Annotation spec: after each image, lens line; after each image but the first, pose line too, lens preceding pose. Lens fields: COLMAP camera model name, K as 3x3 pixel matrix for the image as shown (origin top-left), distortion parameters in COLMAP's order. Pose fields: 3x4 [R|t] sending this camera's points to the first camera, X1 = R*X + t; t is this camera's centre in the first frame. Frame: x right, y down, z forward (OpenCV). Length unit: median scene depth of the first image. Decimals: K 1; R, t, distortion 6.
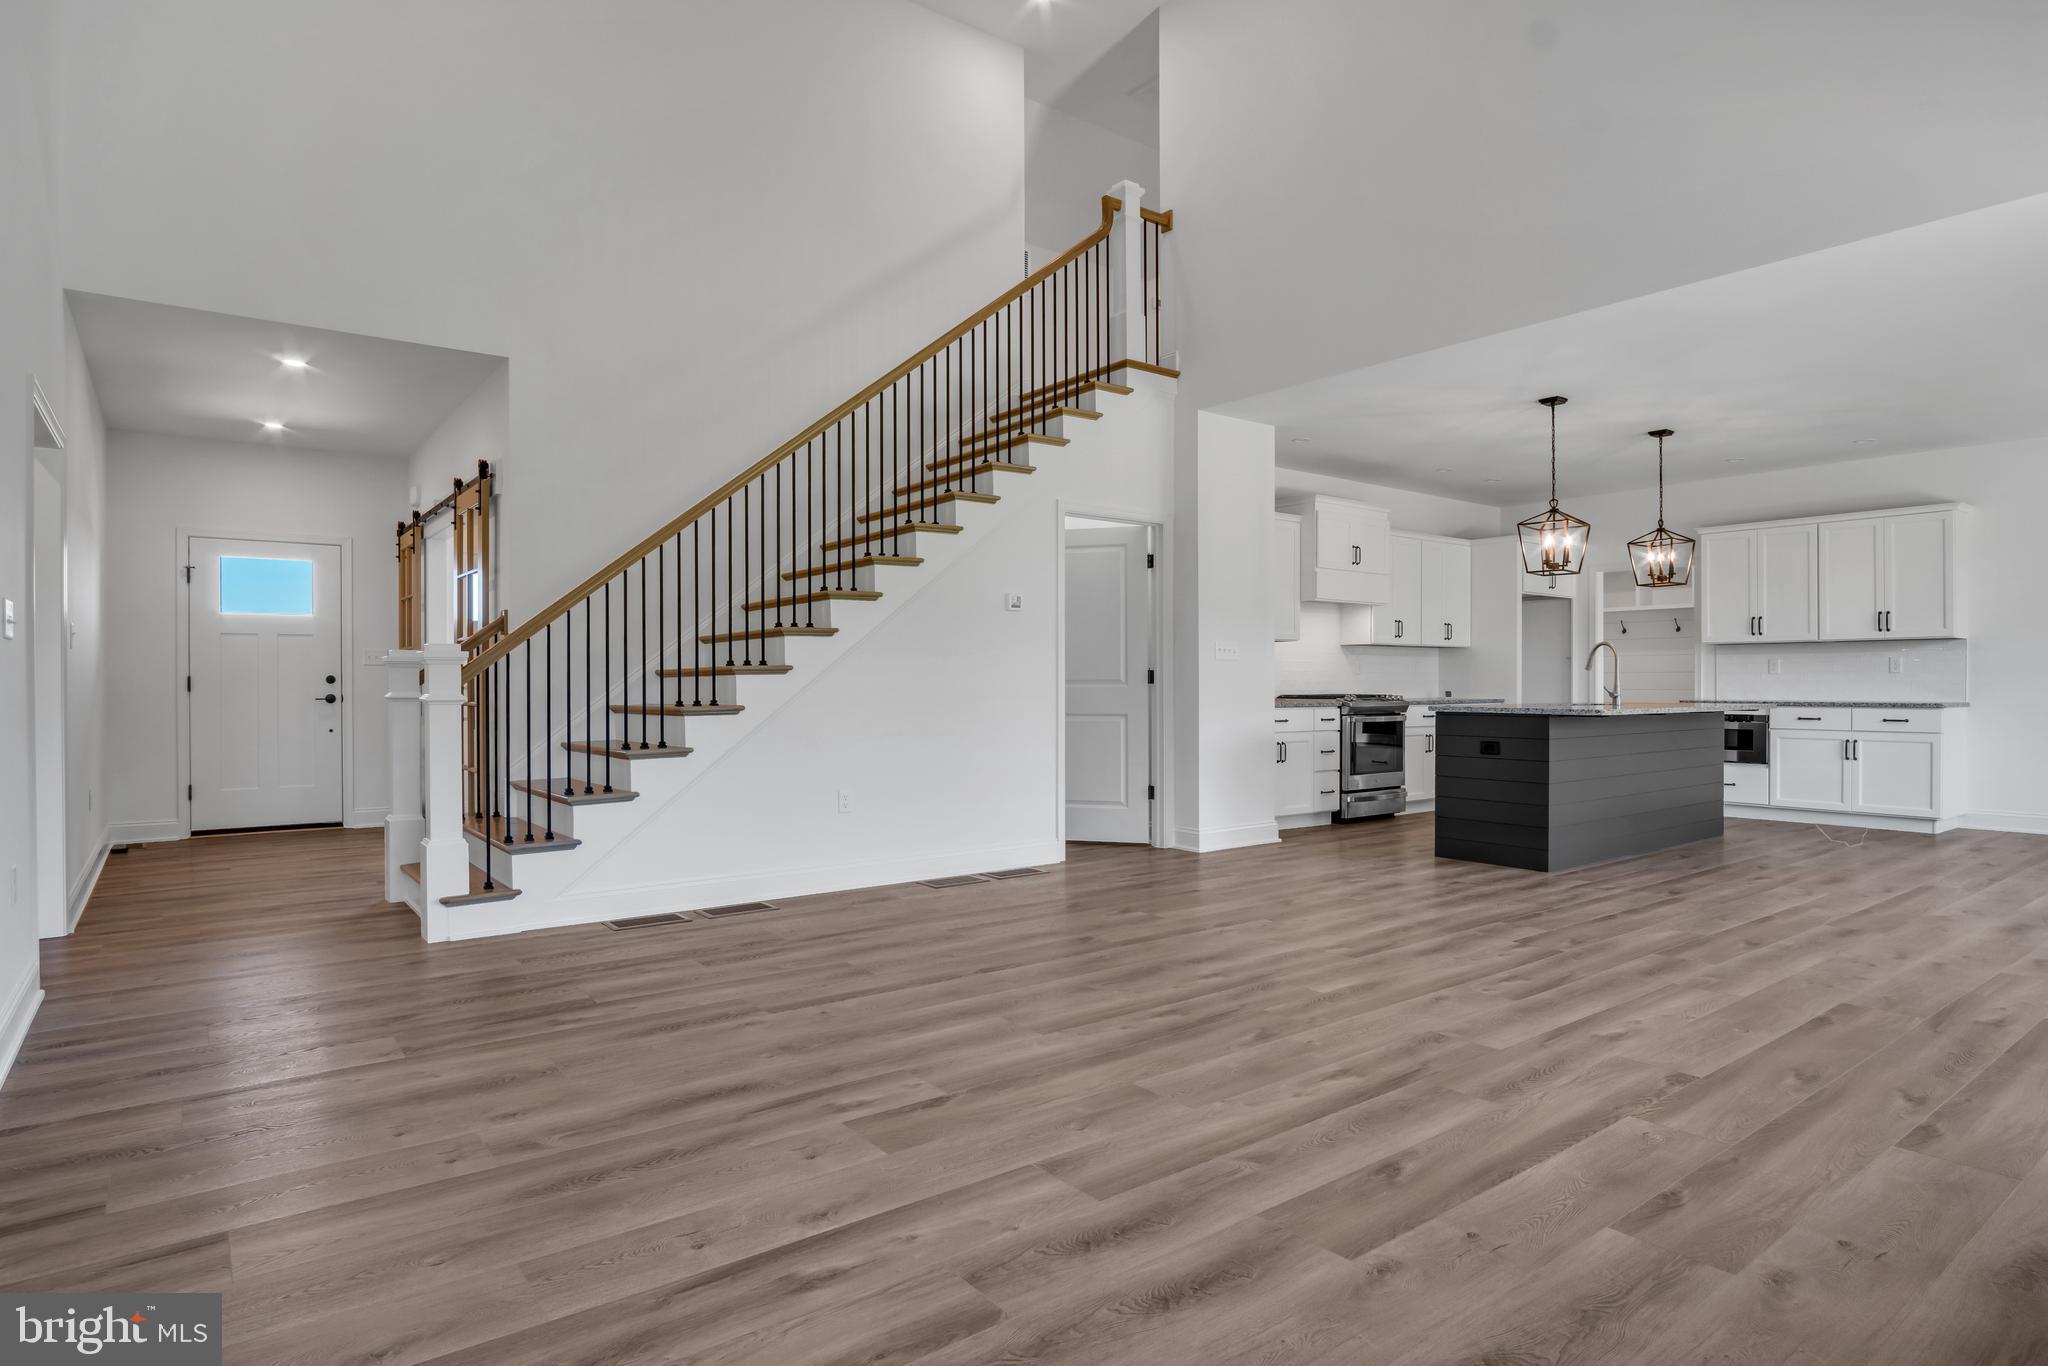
lens RADIAL K [[1112.9, 0, 1008.4], [0, 1112.9, 693.8], [0, 0, 1]] dist [-0.033185, 0.007517]
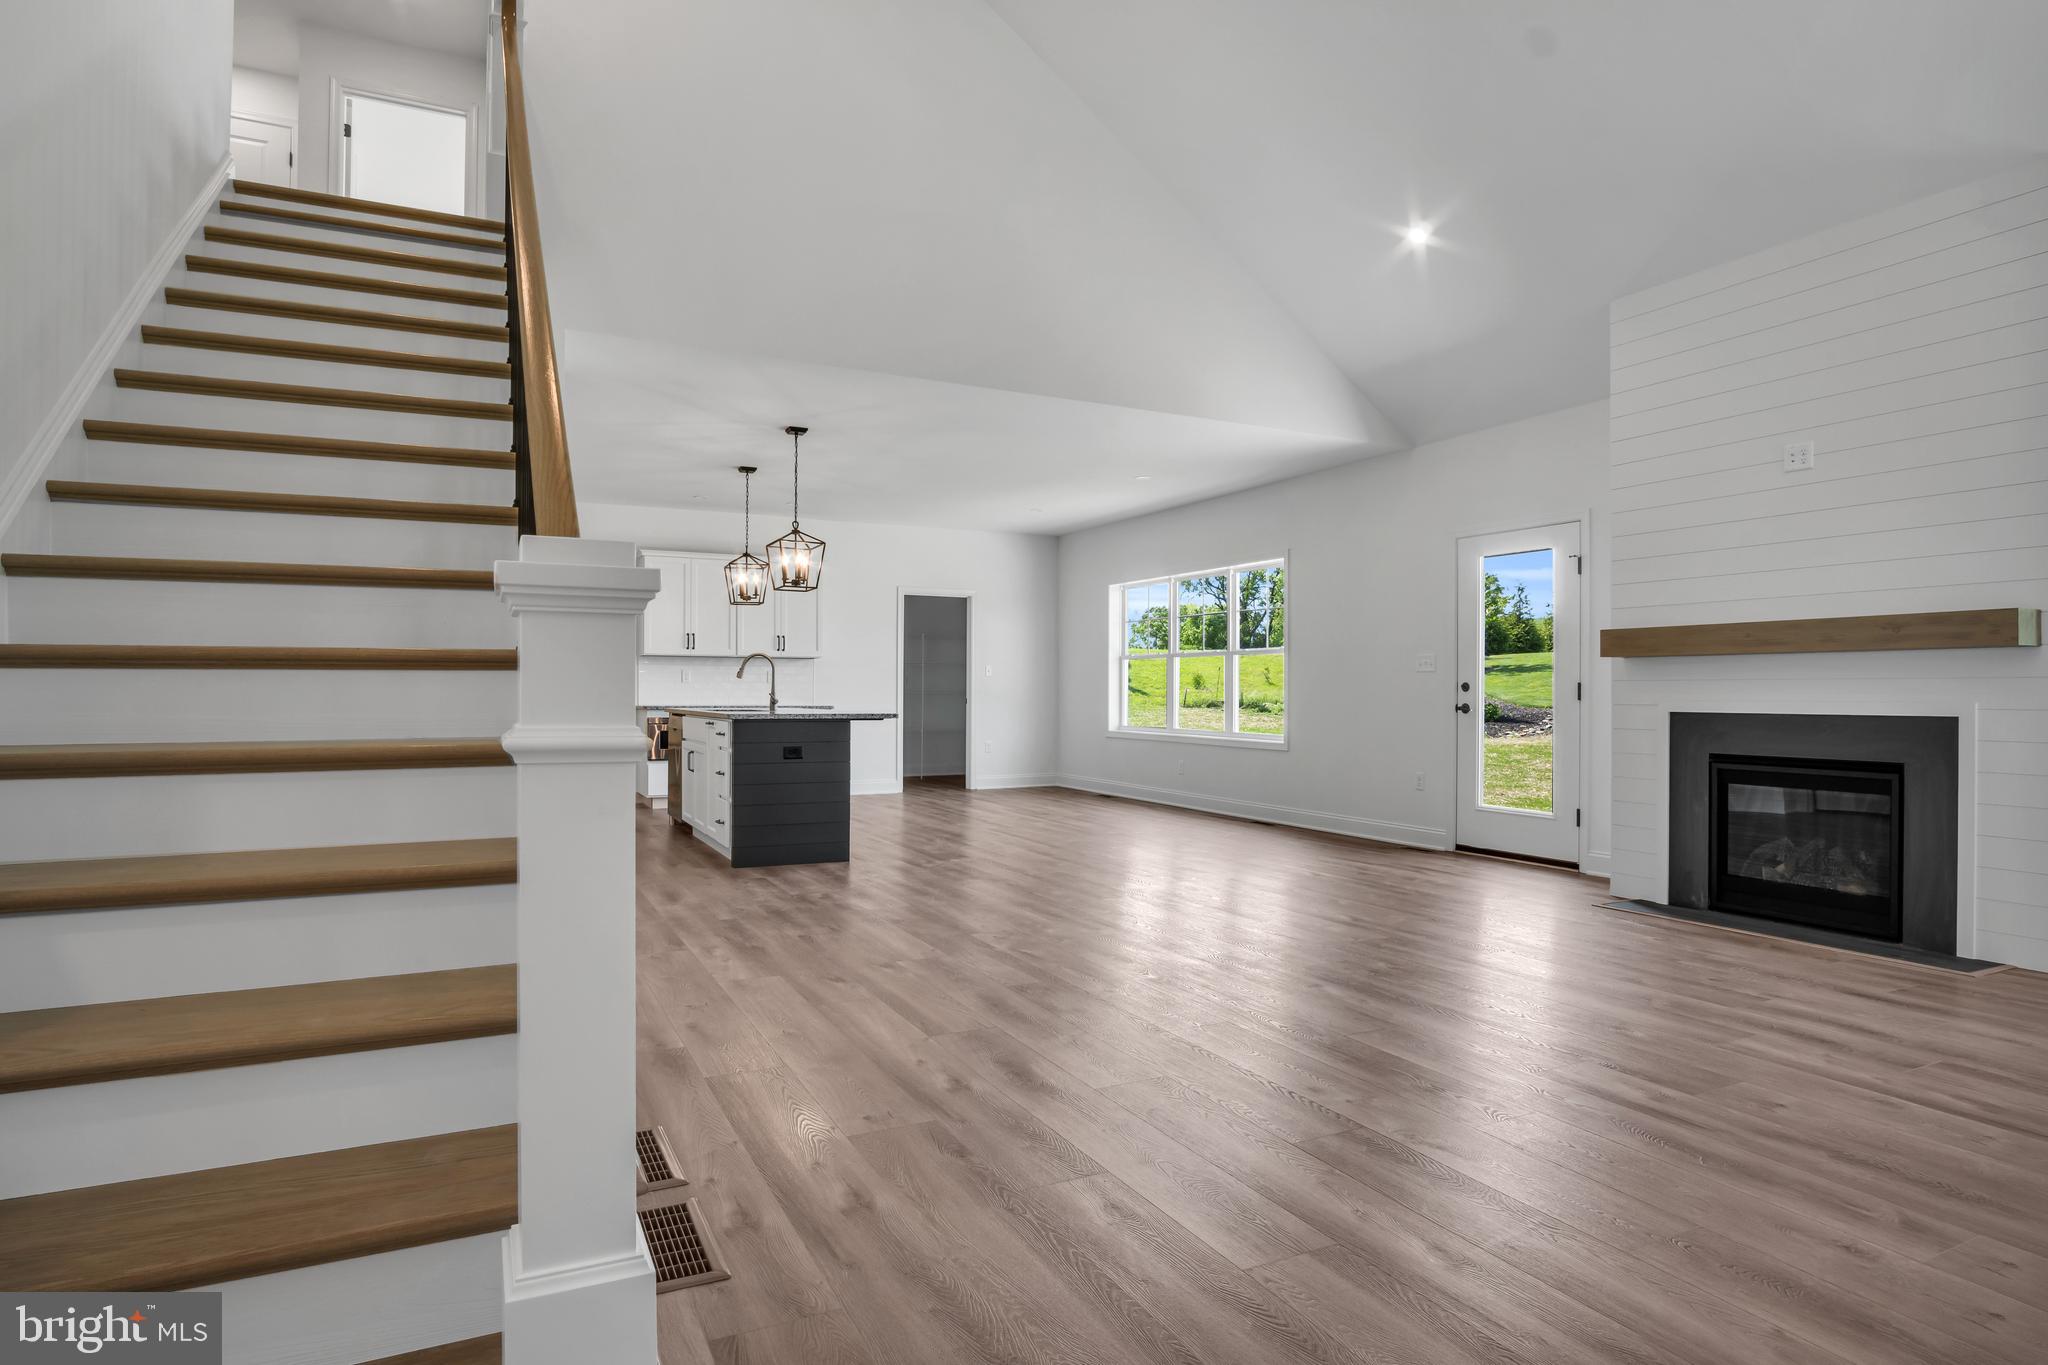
lens RADIAL K [[1112.9, 0, 1016.4], [0, 1112.9, 692.9], [0, 0, 1]] dist [-0.033185, 0.007517]
pose [[0.178586, 0.000658, 0.983924, -0.584435], [0.005179, 0.999985, -0.001609, -0.004781], [-0.983911, 0.005383, 0.178580, 0.640903]]
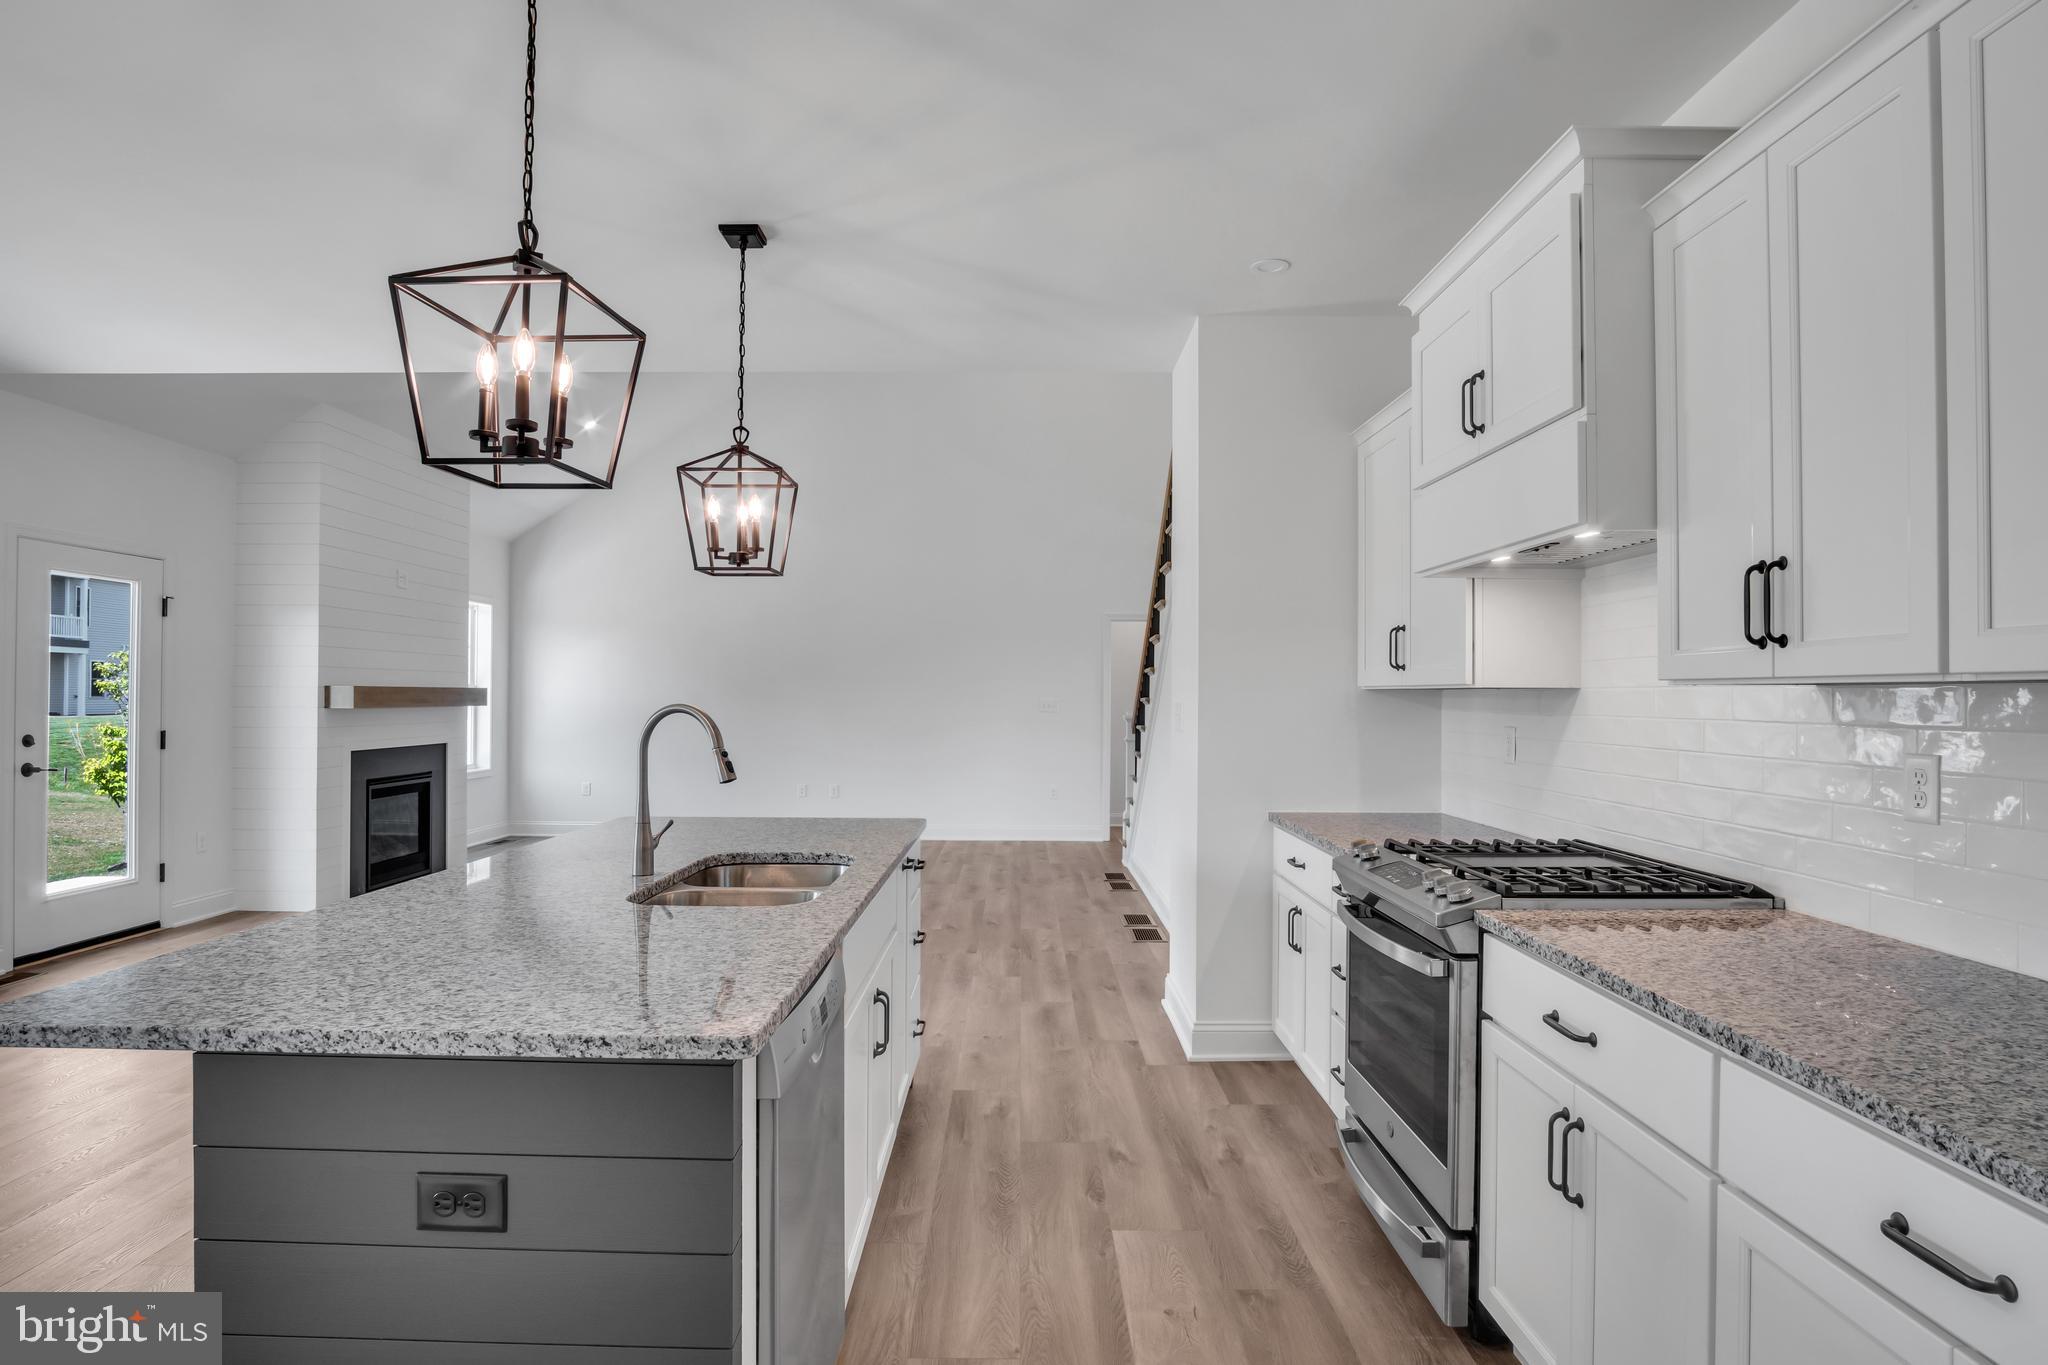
lens RADIAL K [[1112.9, 0, 1033.5], [0, 1112.9, 679.7], [0, 0, 1]] dist [-0.033185, 0.007517]
pose [[-0.591659, -0.013328, -0.806078, 0.896935], [-0.013726, 0.999885, -0.006457, -0.064580], [0.806071, 0.007244, -0.591774, 1.533021]]
